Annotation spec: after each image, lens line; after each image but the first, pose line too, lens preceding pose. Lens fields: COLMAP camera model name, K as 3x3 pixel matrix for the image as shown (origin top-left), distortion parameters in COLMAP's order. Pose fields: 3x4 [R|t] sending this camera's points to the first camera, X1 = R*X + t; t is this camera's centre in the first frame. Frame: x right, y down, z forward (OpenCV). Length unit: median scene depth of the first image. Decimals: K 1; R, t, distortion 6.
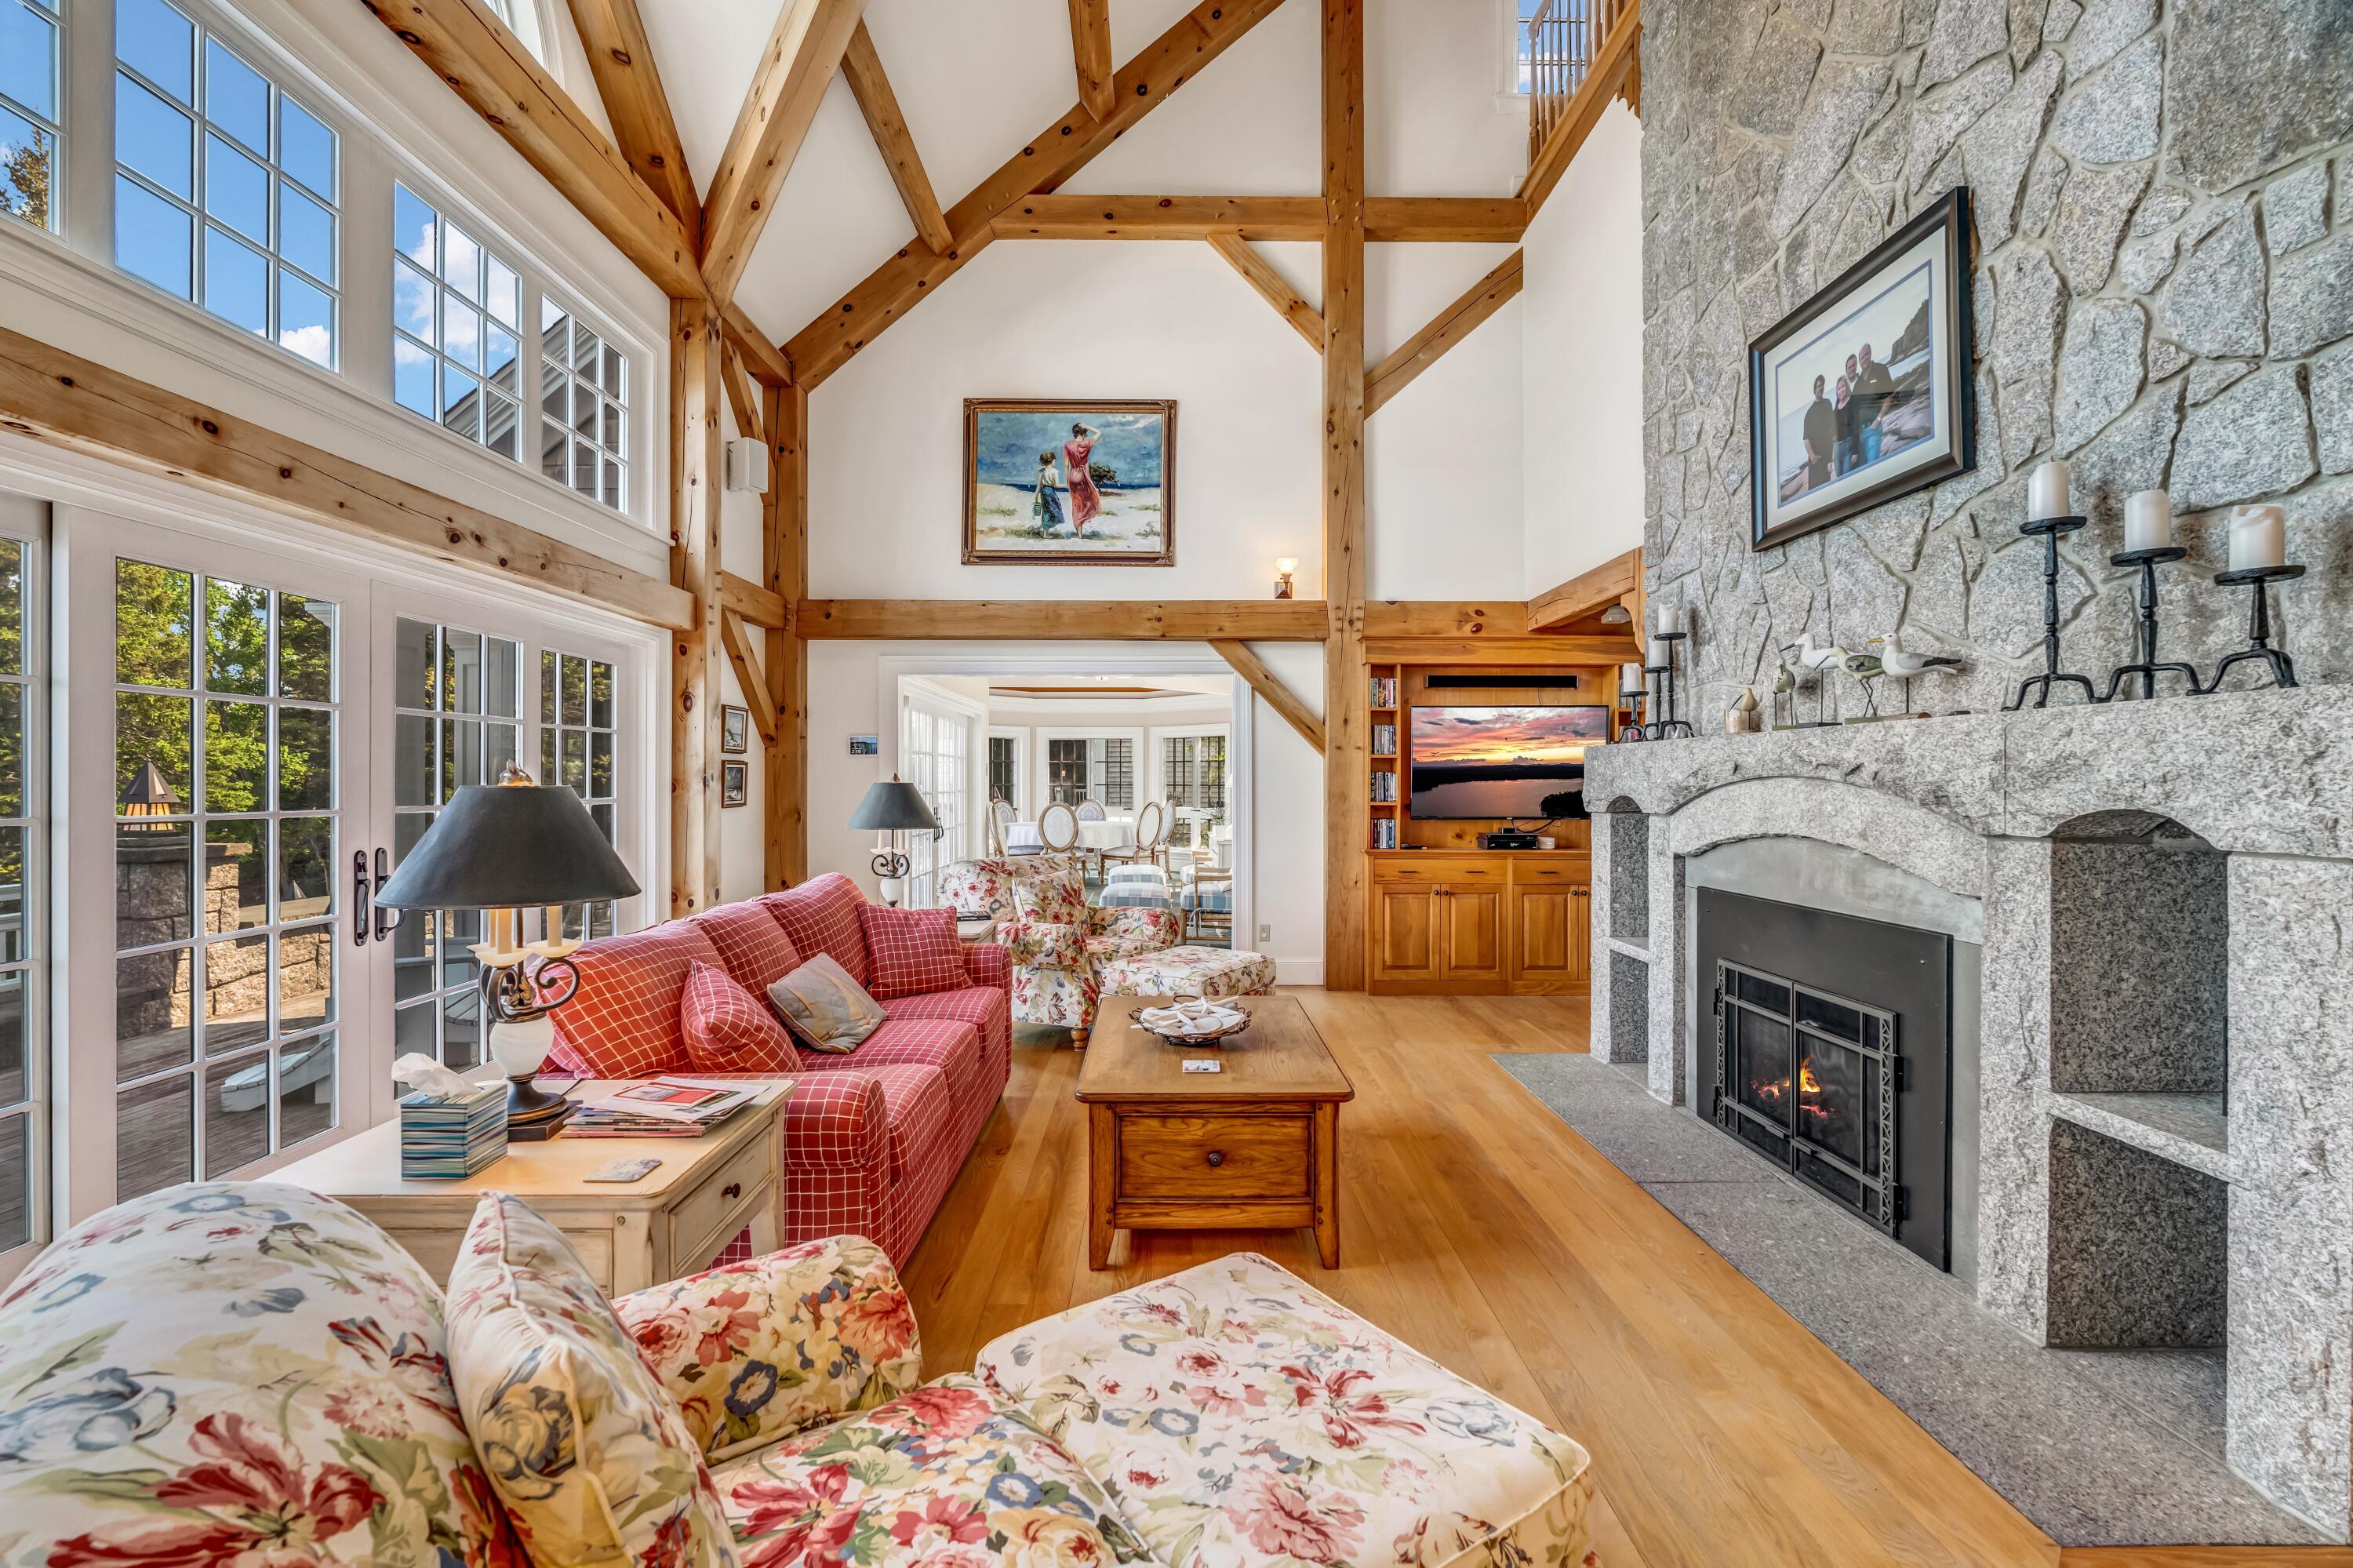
lens RADIAL K [[1032.8, 0, 1171.2], [0, 1032.8, 776.8], [0, 0, 1]] dist [-0.007271, 0.000923]
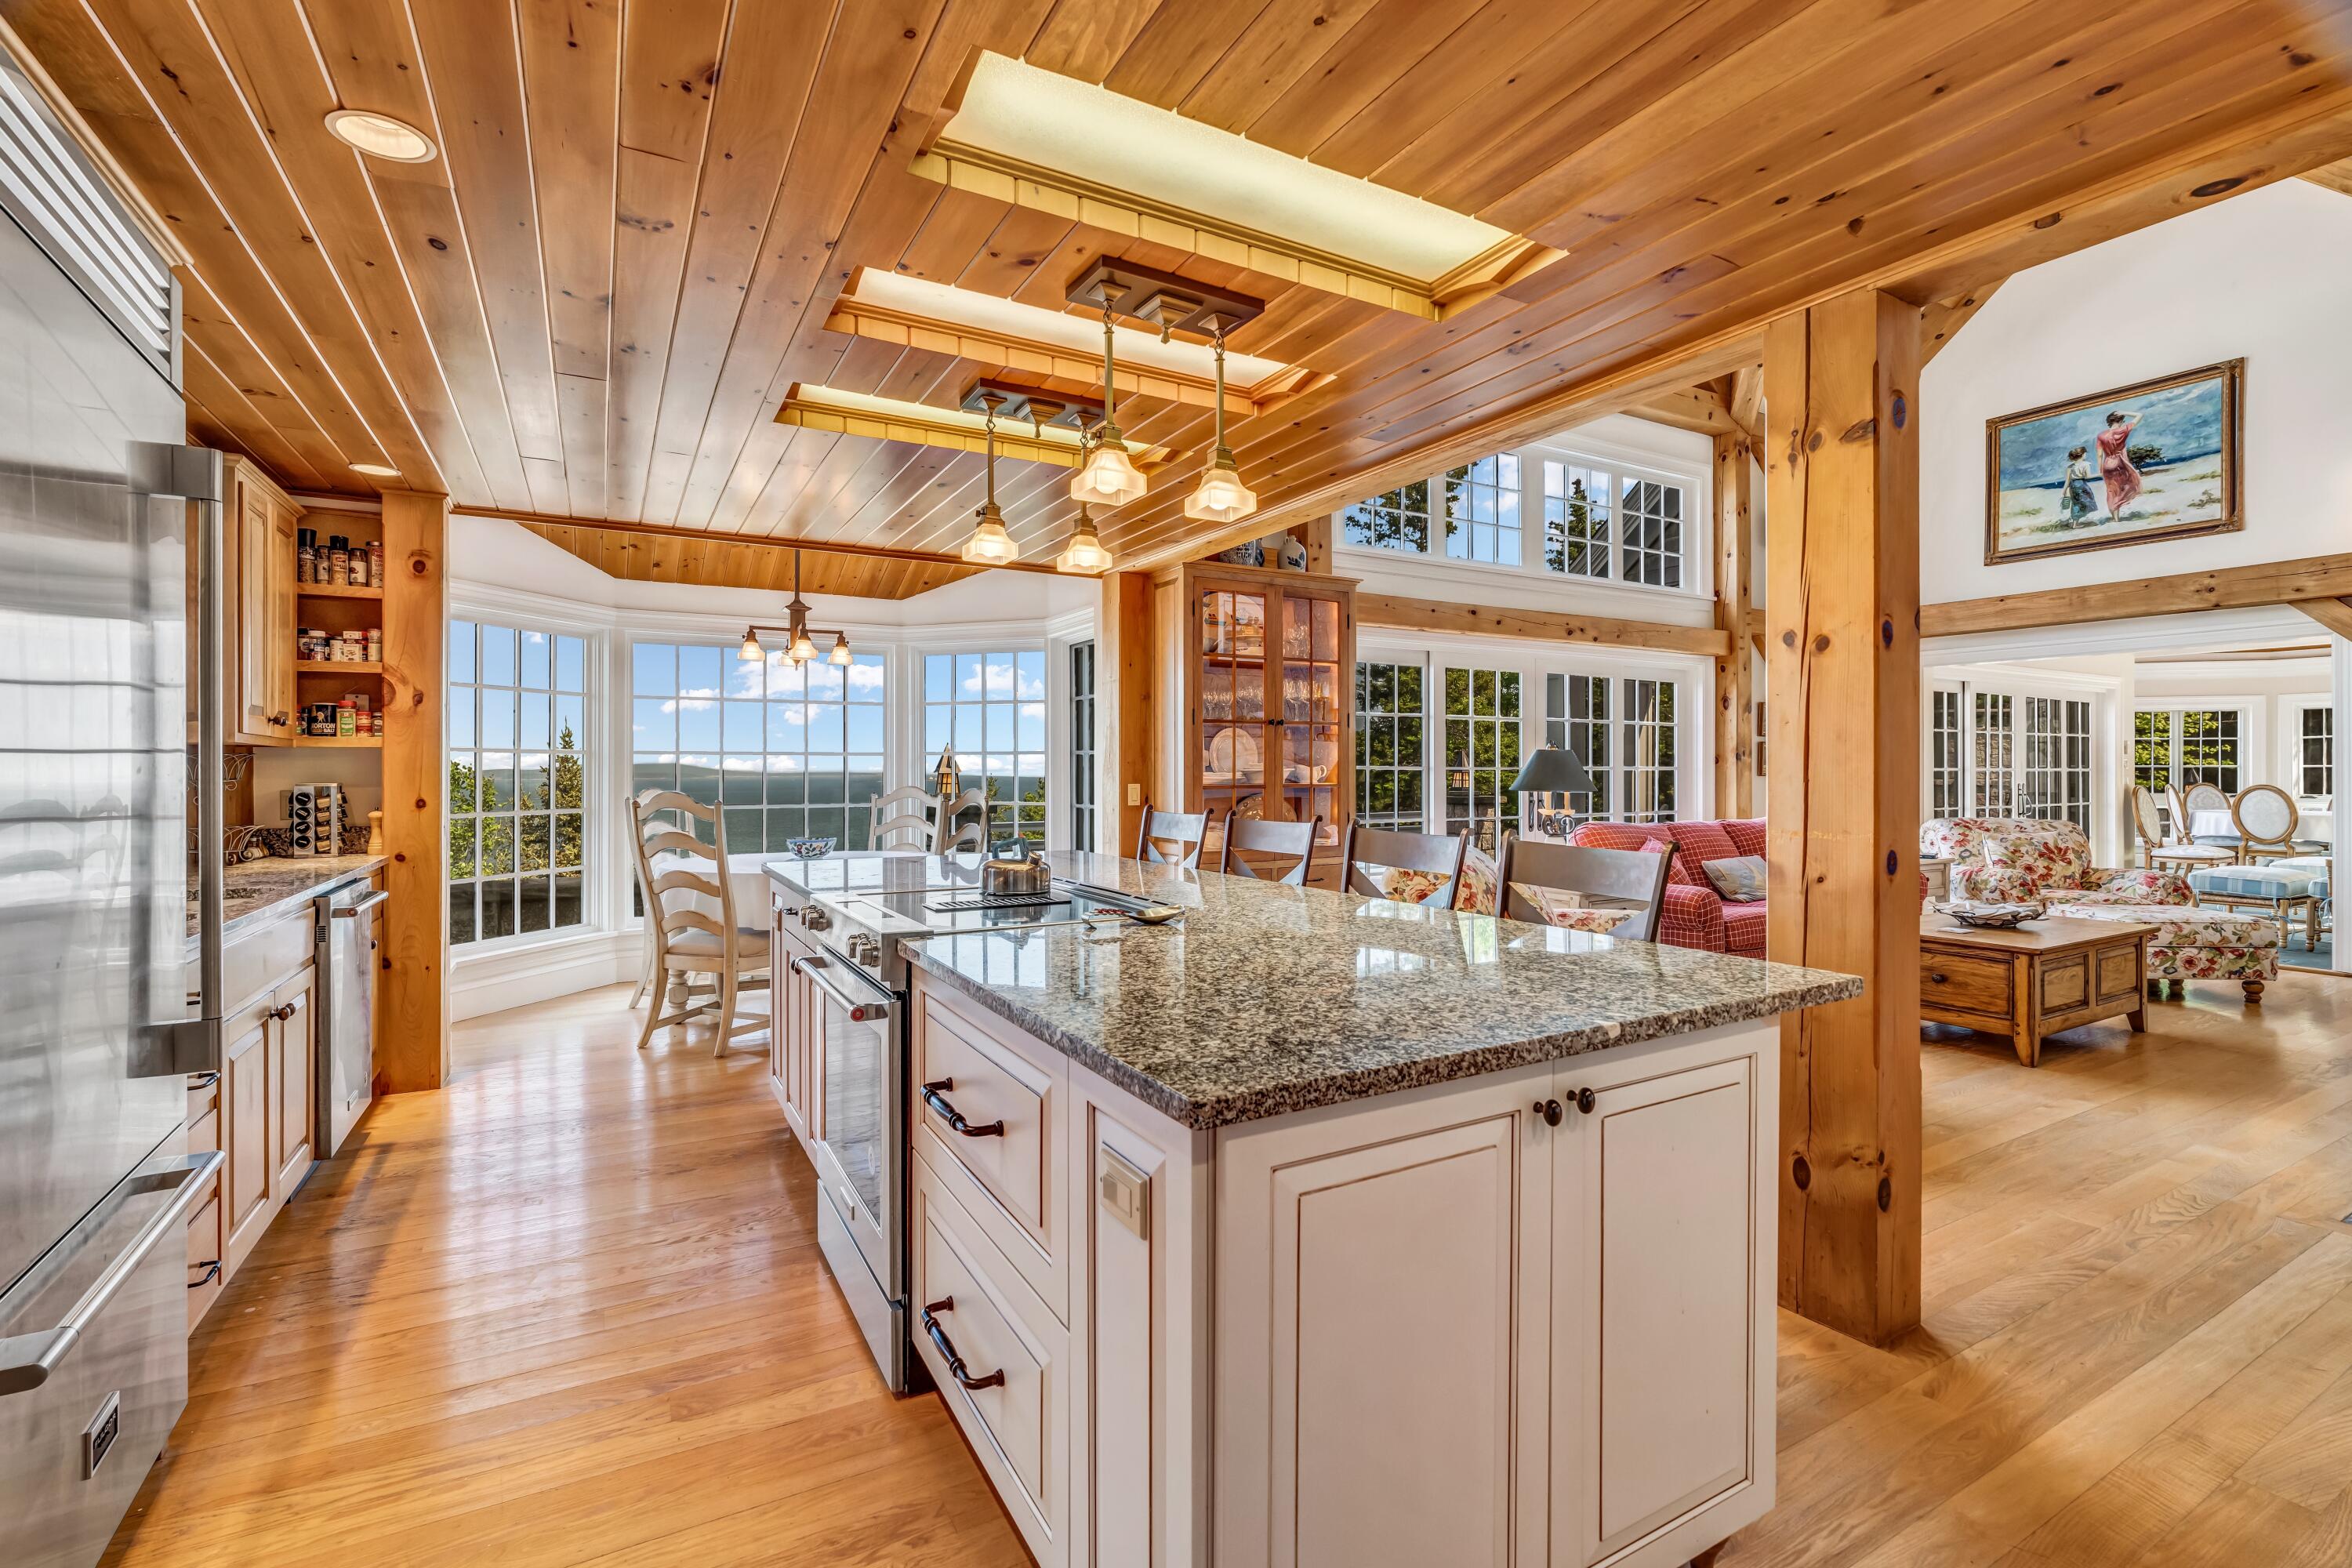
lens RADIAL K [[1032.3, 0, 1172.3], [0, 1032.3, 773.3], [0, 0, 1]] dist [-0.007271, 0.000923]
pose [[0.483828, 0.001688, -0.875161, 0.359535], [0.003940, 0.999984, 0.004106, 0.015645], [0.875154, -0.005435, 0.483814, -0.340917]]
